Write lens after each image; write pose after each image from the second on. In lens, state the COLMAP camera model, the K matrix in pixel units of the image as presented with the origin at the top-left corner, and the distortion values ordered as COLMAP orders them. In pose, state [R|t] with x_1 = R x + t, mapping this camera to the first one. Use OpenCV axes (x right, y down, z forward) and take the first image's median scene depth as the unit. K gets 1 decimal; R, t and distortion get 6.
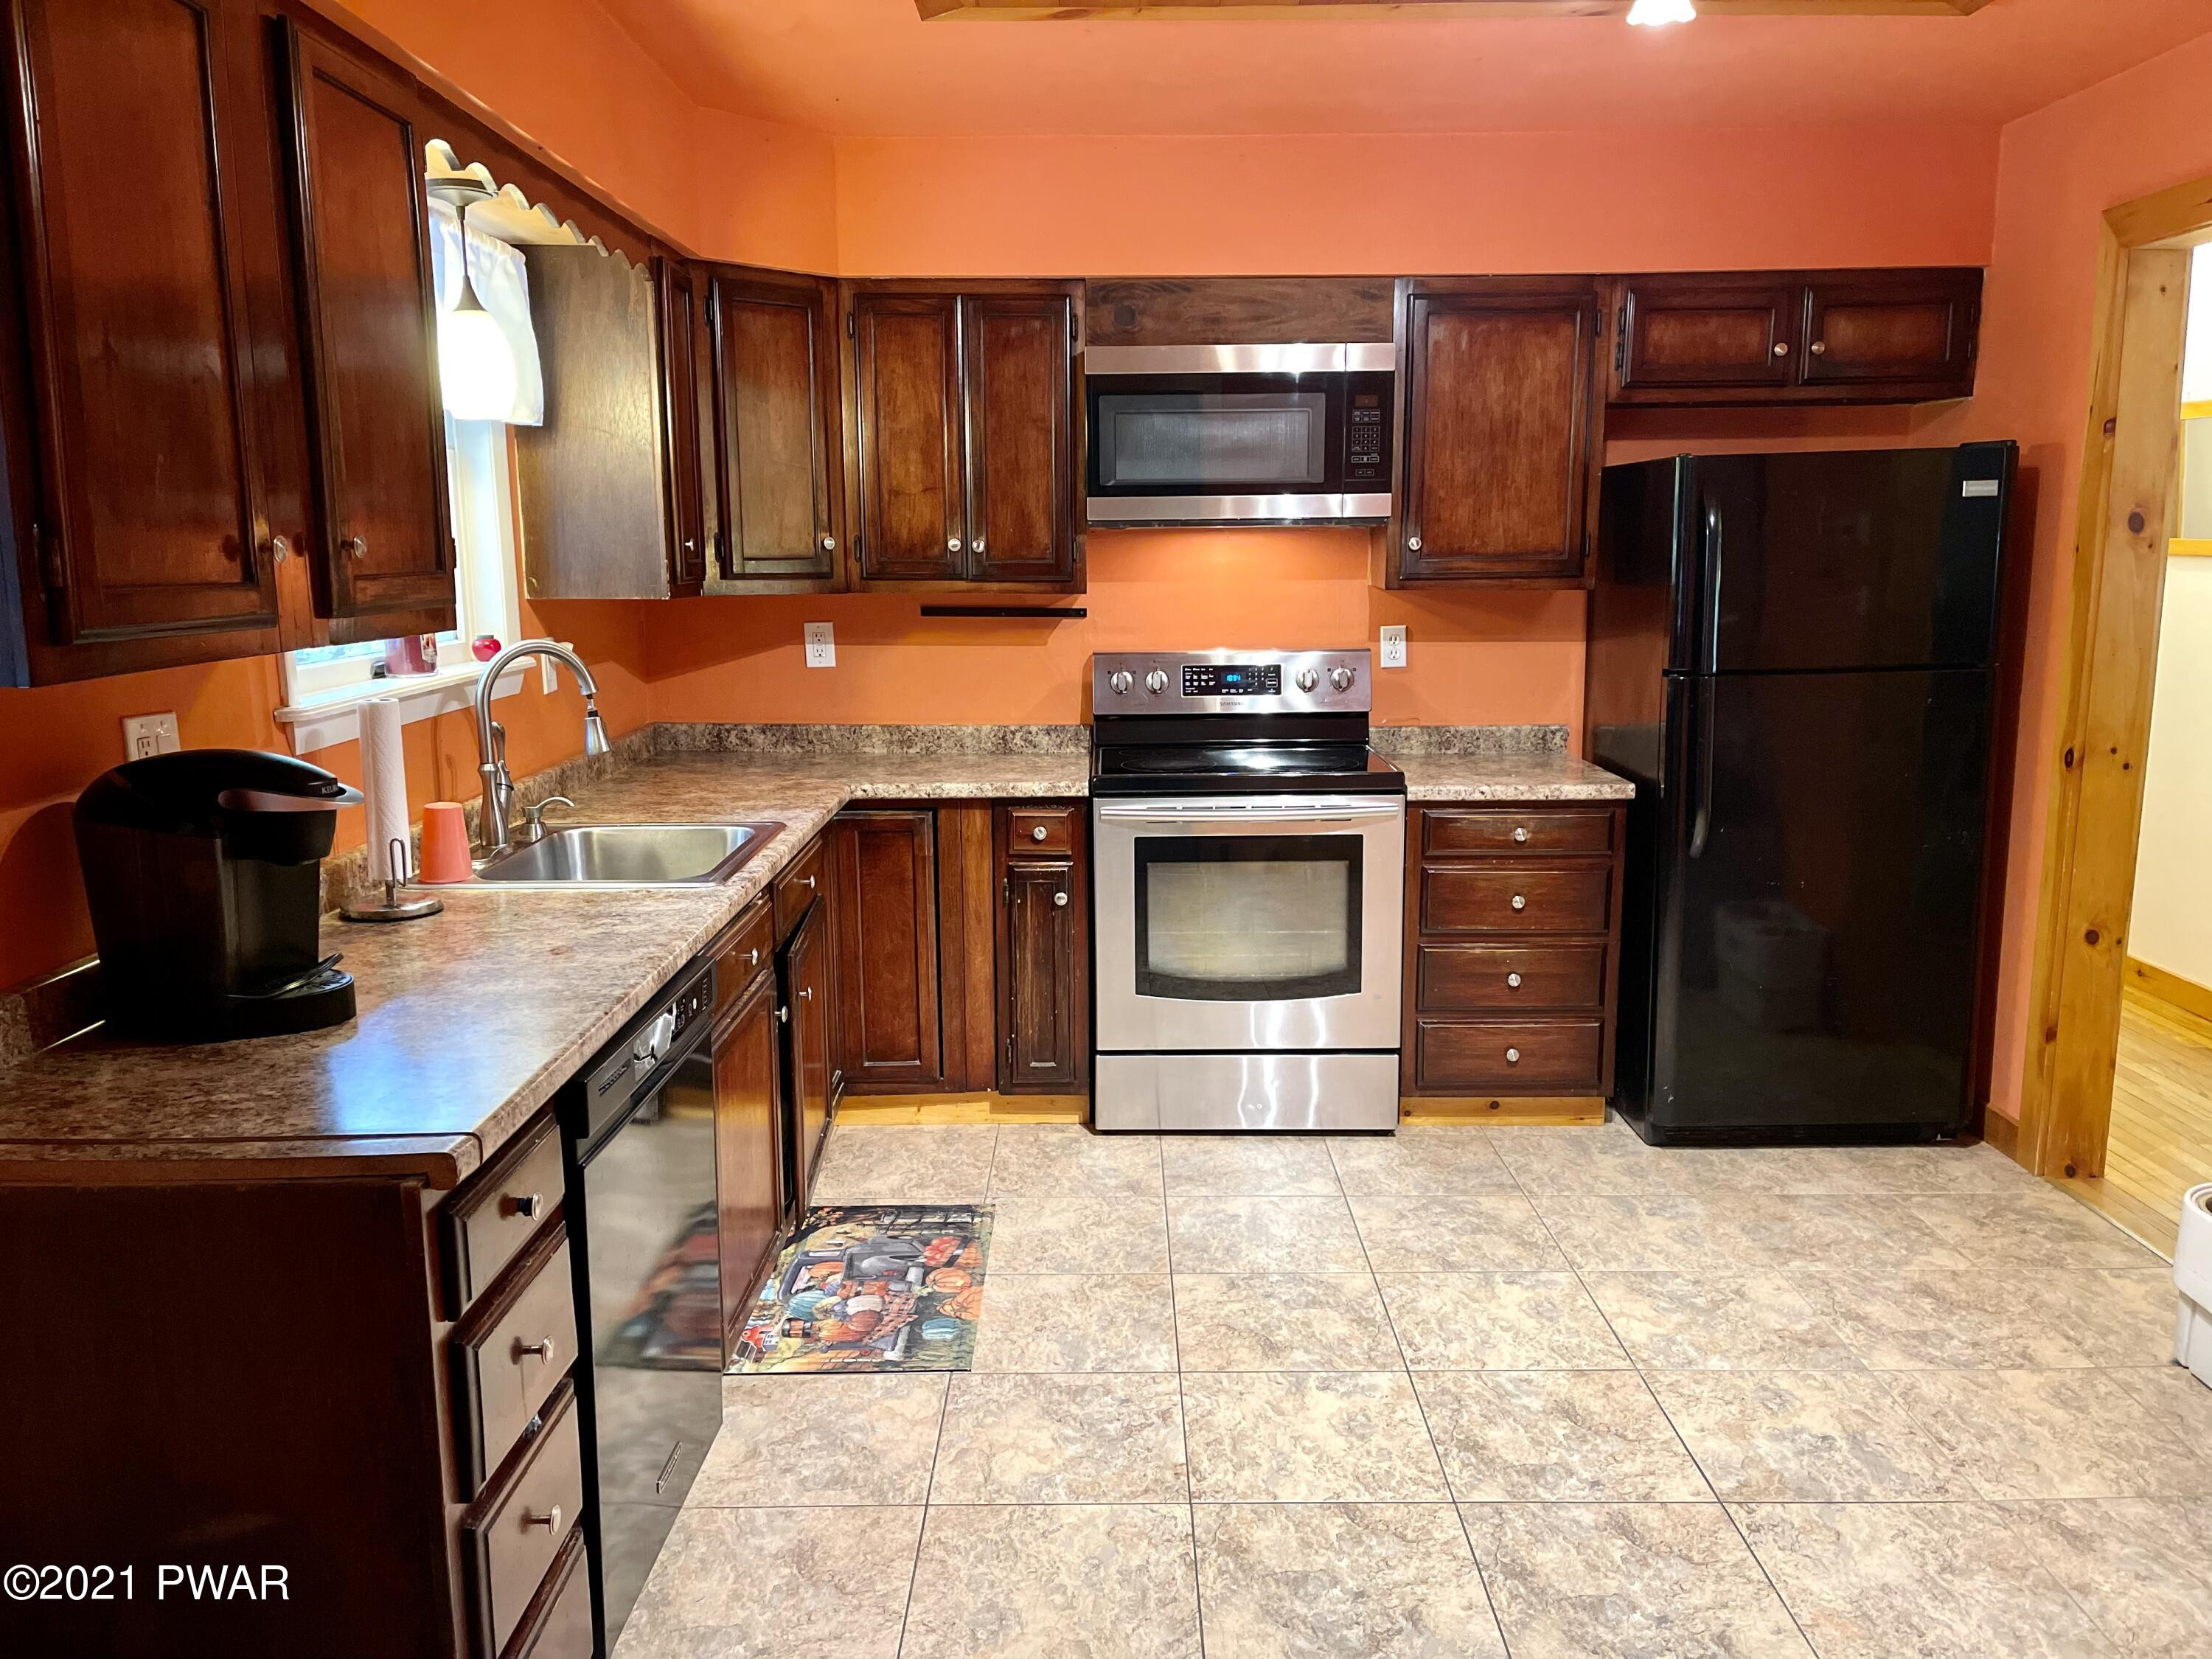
lens RADIAL K [[1675.0, 0, 1117.3], [0, 1675.0, 832.6], [0, 0, 1]] dist [0.069612, -0.081535]
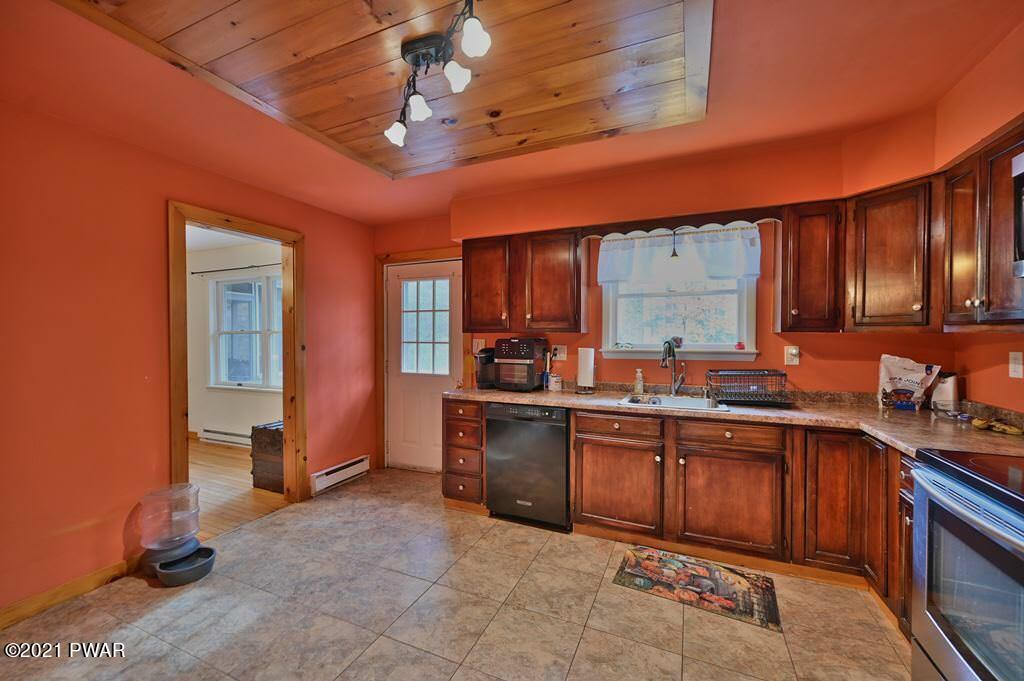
lens RADIAL K [[404.2, 0, 512.8], [0, 404.2, 344.5], [0, 0, 1]] dist [0.001677, -0.000099]
pose [[-0.405330, 0.025390, -0.913818, 0.466865], [-0.157704, 0.982686, 0.097255, -0.103701], [0.900465, 0.183533, -0.394308, 0.792238]]
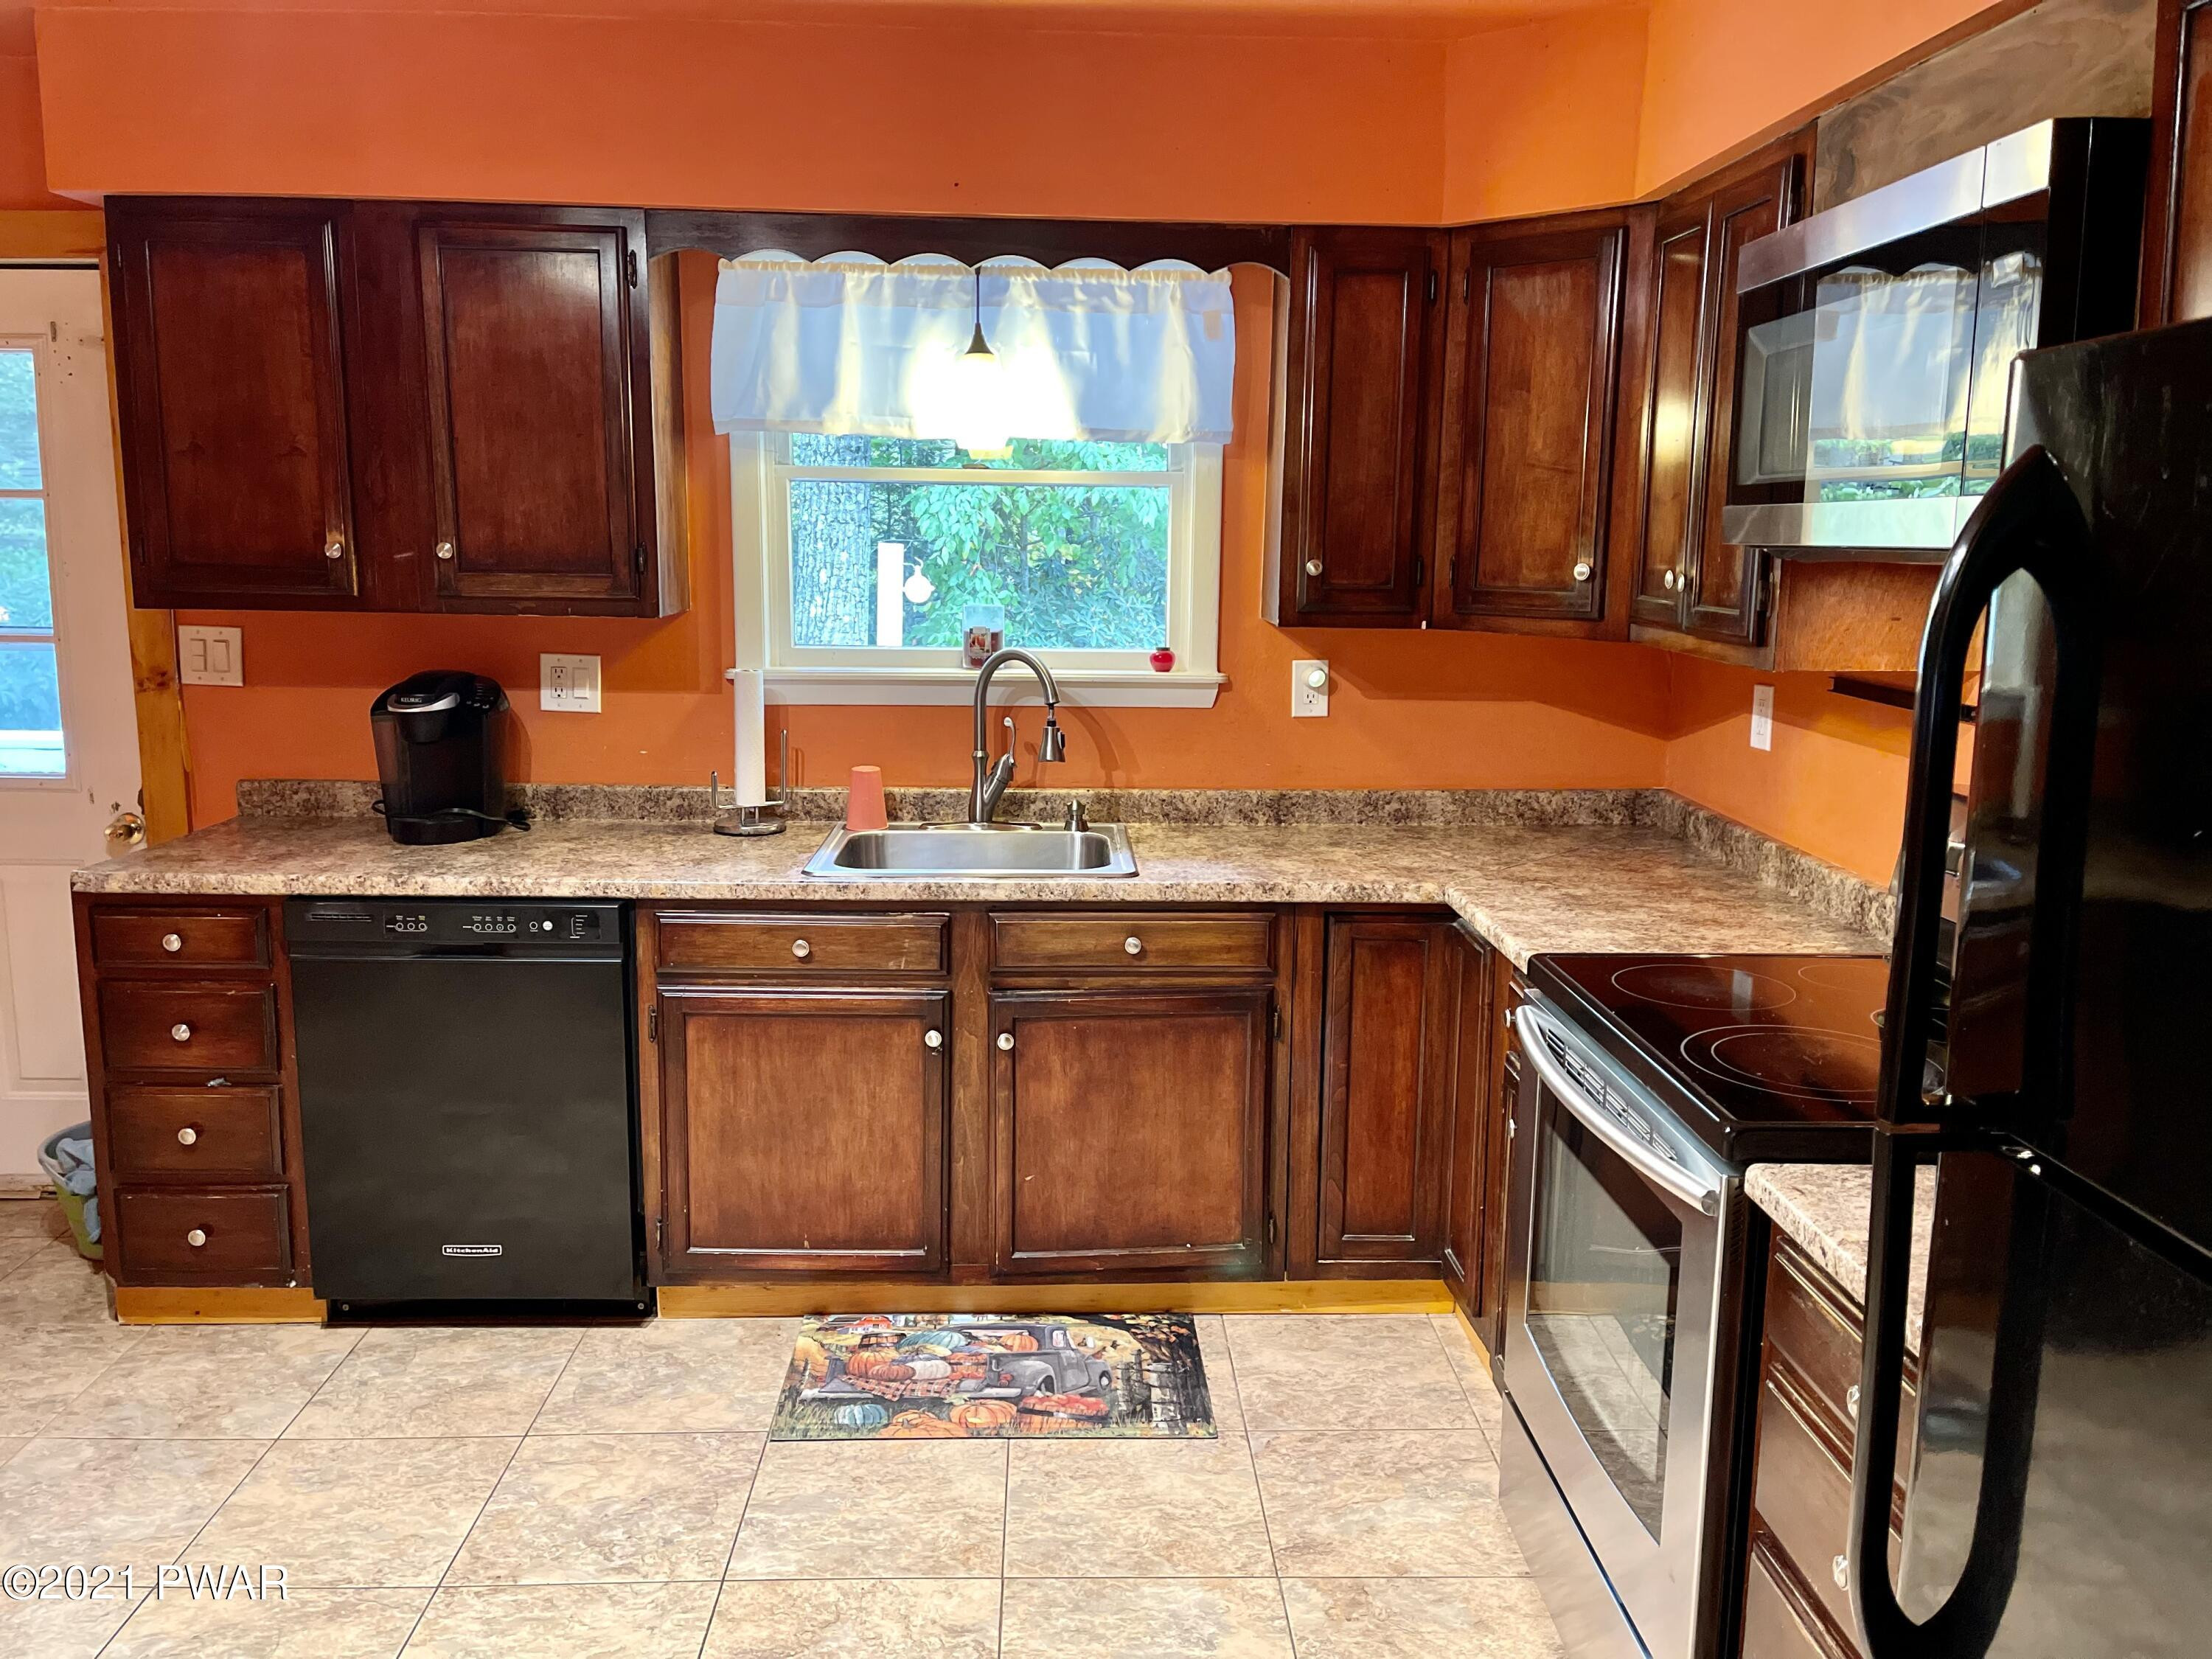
lens RADIAL K [[1675.0, 0, 1109.0], [0, 1675.0, 823.3], [0, 0, 1]] dist [0.069612, -0.081535]
pose [[0.032640, 0.178464, -0.983405, 0.584938], [-0.189423, 0.967201, 0.169236, -0.156205], [0.981353, 0.180756, 0.065375, 0.791573]]
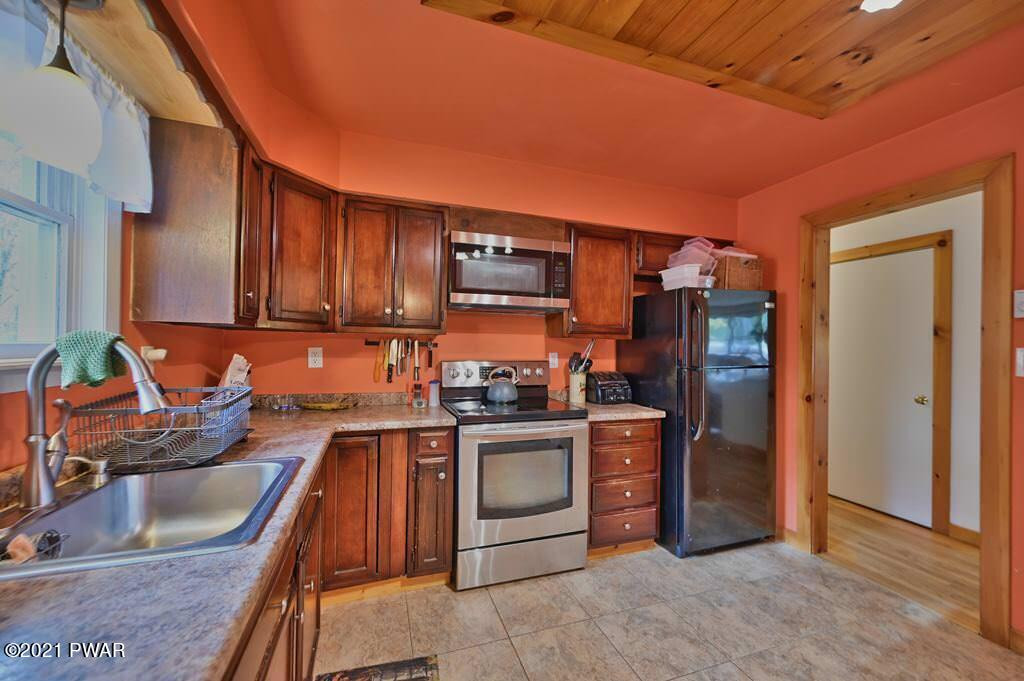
lens RADIAL K [[404.2, 0, 515.9], [0, 404.2, 342.6], [0, 0, 1]] dist [0.001677, -0.000099]
pose [[0.944699, 0.022892, 0.327140, -0.116736], [0.036351, 0.984104, -0.173835, -0.033339], [-0.325919, 0.176114, 0.928849, 0.478181]]
